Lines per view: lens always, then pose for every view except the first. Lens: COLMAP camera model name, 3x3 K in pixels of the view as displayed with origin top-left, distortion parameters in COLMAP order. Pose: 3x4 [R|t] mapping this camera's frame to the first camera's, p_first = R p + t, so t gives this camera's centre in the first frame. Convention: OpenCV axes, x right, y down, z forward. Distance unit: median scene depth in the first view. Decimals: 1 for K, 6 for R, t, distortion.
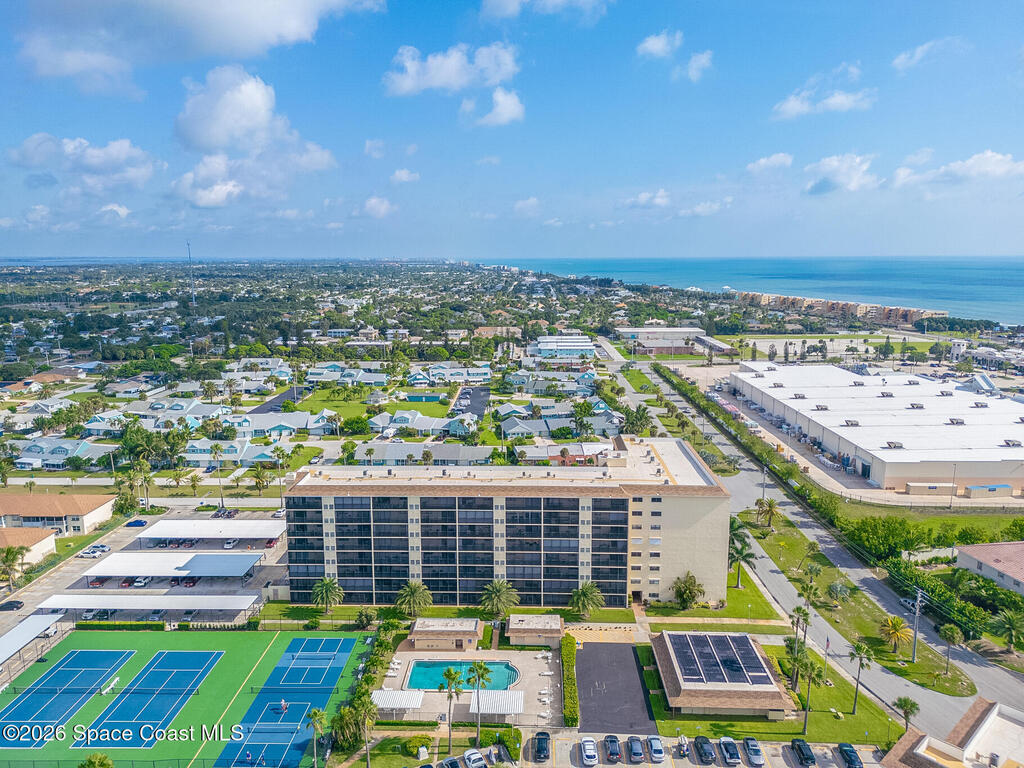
lens RADIAL K [[724.5, 0, 512.0], [0, 724.5, 384.0], [0, 0, 1]] dist [0.087798, -0.108847]
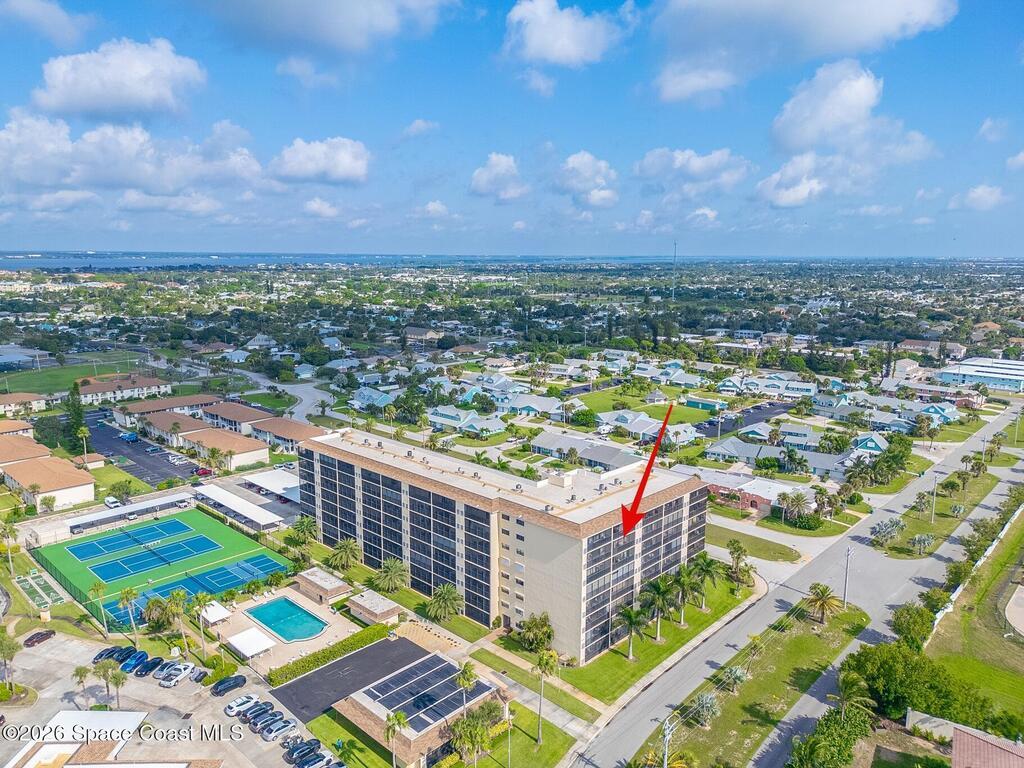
lens RADIAL K [[724.5, 0, 512.0], [0, 724.5, 384.0], [0, 0, 1]] dist [0.087798, -0.108847]
pose [[0.743514, 0.125585, -0.656822, 0.763970], [-0.124674, 0.991019, 0.048354, -0.055003], [0.656996, 0.045937, 0.752494, 0.300394]]
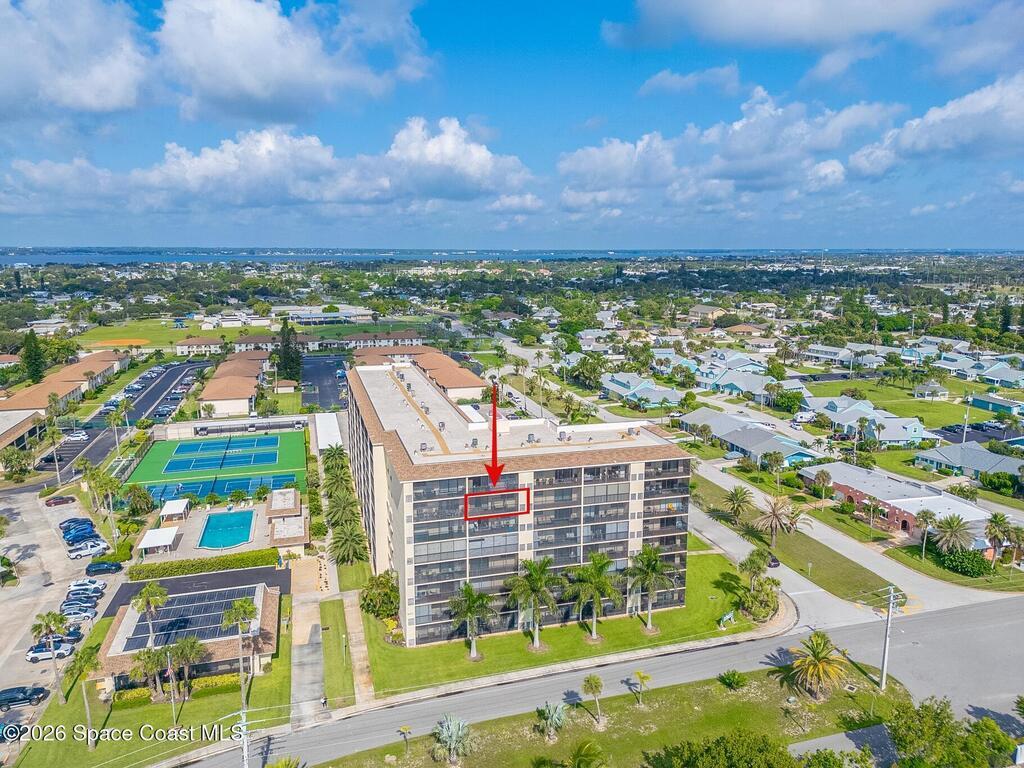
lens RADIAL K [[724.5, 0, 512.0], [0, 724.5, 384.0], [0, 0, 1]] dist [0.087798, -0.108847]
pose [[0.310586, 0.179308, -0.933480, 0.911843], [-0.170764, 0.976595, 0.130773, -0.033144], [0.935081, 0.118788, 0.333936, 0.855947]]
